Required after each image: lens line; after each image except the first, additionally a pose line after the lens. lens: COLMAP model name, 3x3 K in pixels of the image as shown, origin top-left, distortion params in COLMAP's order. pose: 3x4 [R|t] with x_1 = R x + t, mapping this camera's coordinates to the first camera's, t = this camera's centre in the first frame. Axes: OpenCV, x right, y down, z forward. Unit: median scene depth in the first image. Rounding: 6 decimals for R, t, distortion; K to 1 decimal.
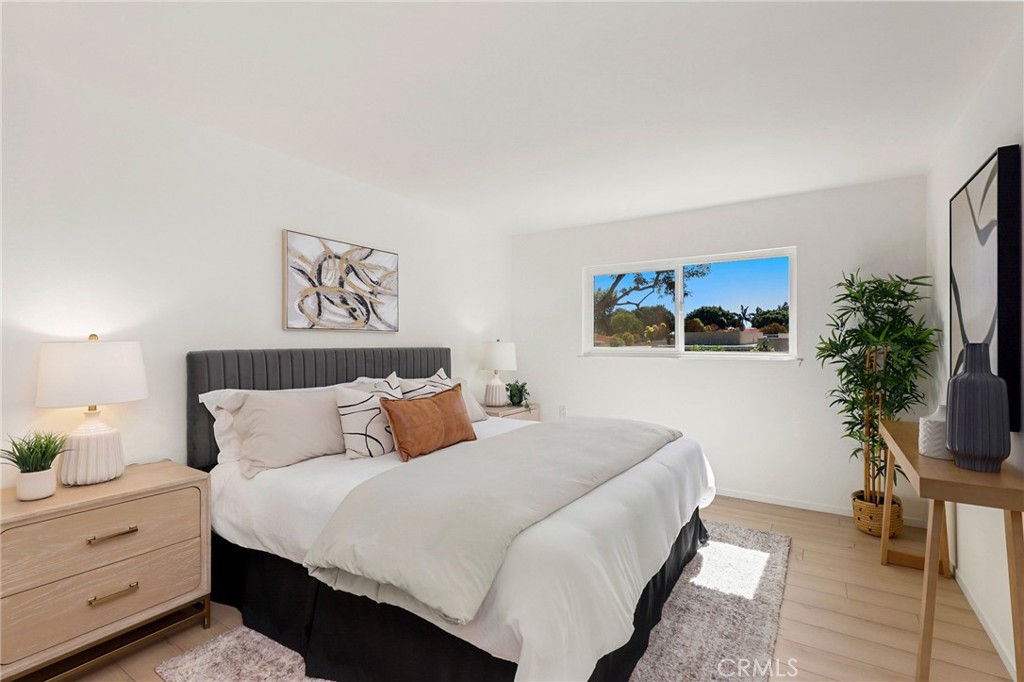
lens RADIAL K [[472.1, 0, 517.5], [0, 472.1, 342.6], [0, 0, 1]] dist [0.000215, -0.000107]
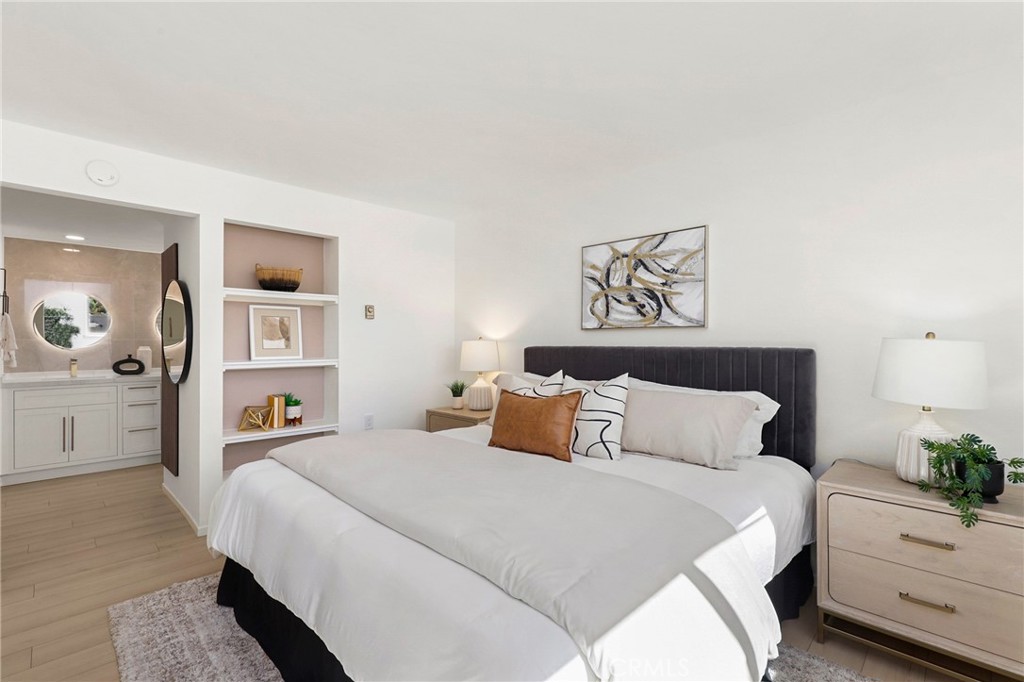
lens RADIAL K [[472.1, 0, 521.7], [0, 472.1, 342.5], [0, 0, 1]] dist [0.000215, -0.000107]
pose [[-0.214703, 0.001159, -0.976679, 0.643773], [0.002875, 0.999996, 0.000555, 0.002068], [0.976675, -0.002689, -0.214706, 0.995519]]
